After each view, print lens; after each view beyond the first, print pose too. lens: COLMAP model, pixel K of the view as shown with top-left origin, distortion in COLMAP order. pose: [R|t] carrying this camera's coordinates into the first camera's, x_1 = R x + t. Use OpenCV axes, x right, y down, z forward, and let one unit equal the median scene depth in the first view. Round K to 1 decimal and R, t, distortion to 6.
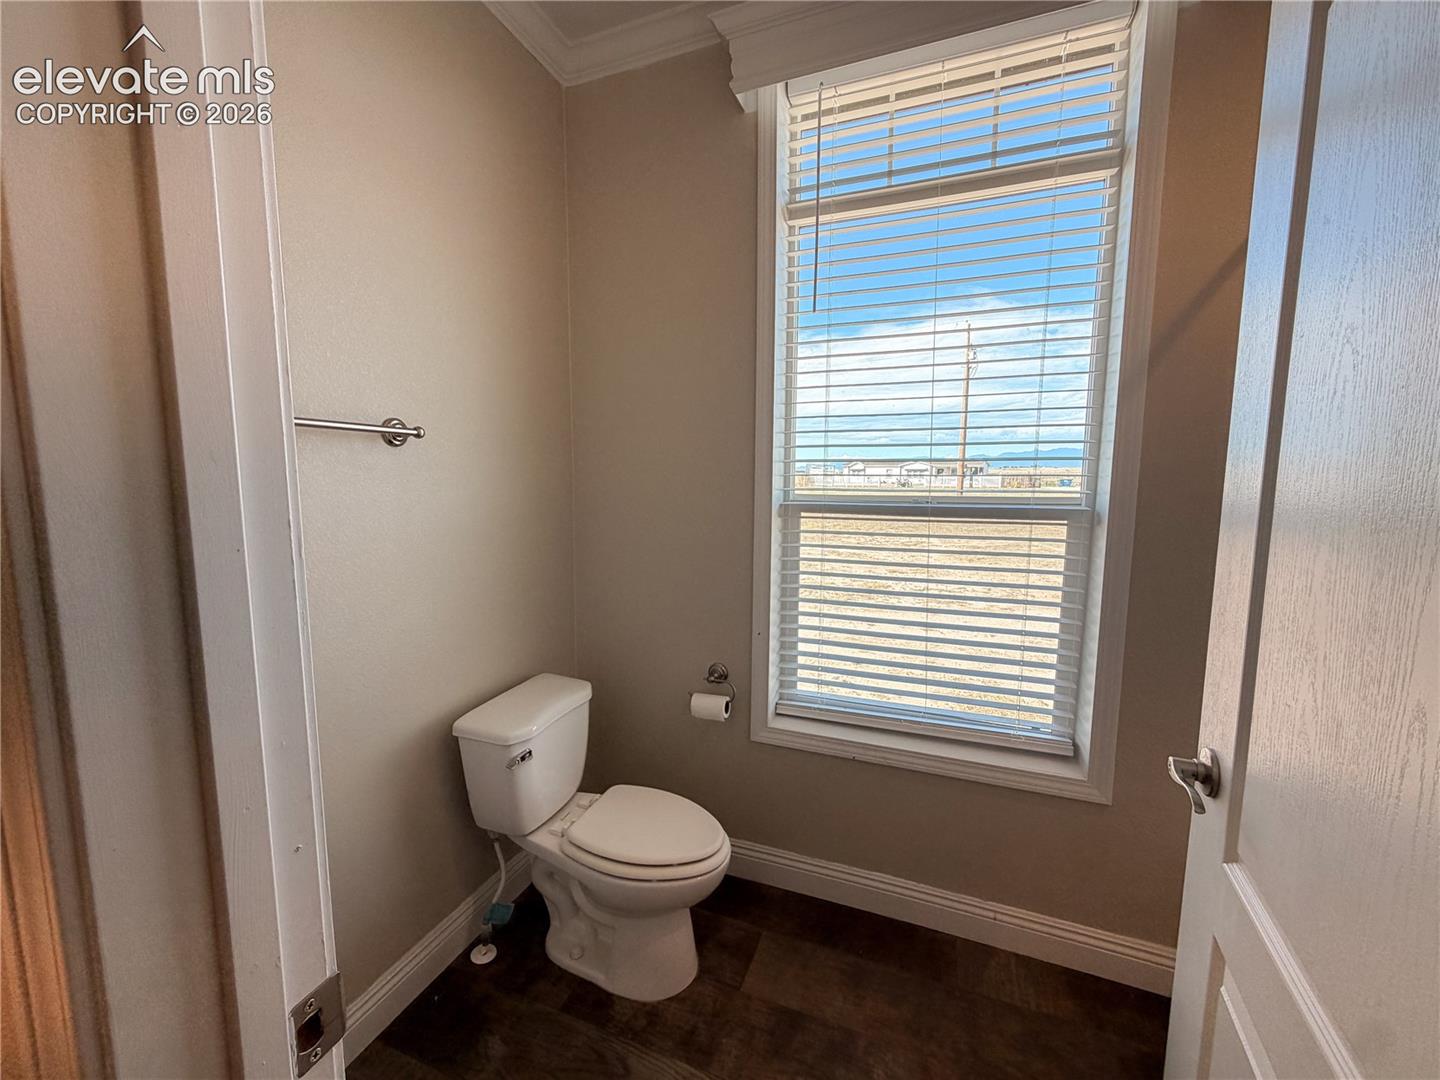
lens RADIAL K [[570.3, 0, 712.7], [0, 570.3, 538.7], [0, 0, 1]] dist [-0.001658, -0.000412]
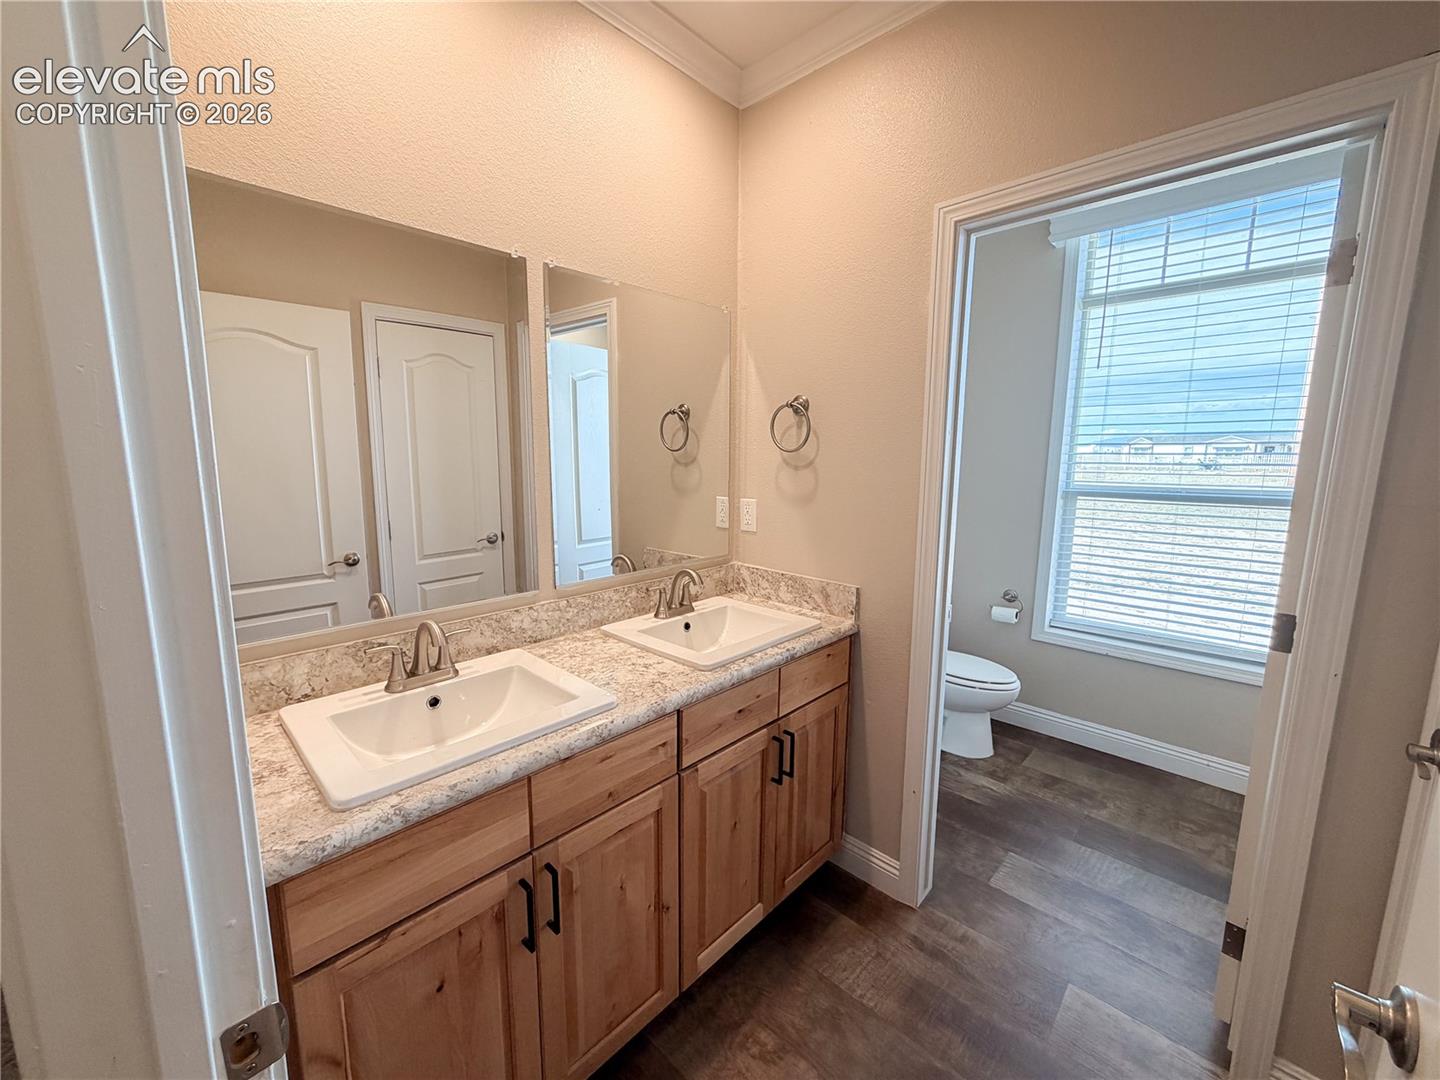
lens RADIAL K [[584.8, 0, 720.0], [0, 584.8, 540.0], [0, 0, 1]] dist [0.013603, -0.000161]
pose [[0.930250, 0.056213, -0.362595, -0.163728], [-0.041693, 0.997989, 0.047756, 0.037032], [0.364550, -0.029307, 0.930723, -0.839797]]
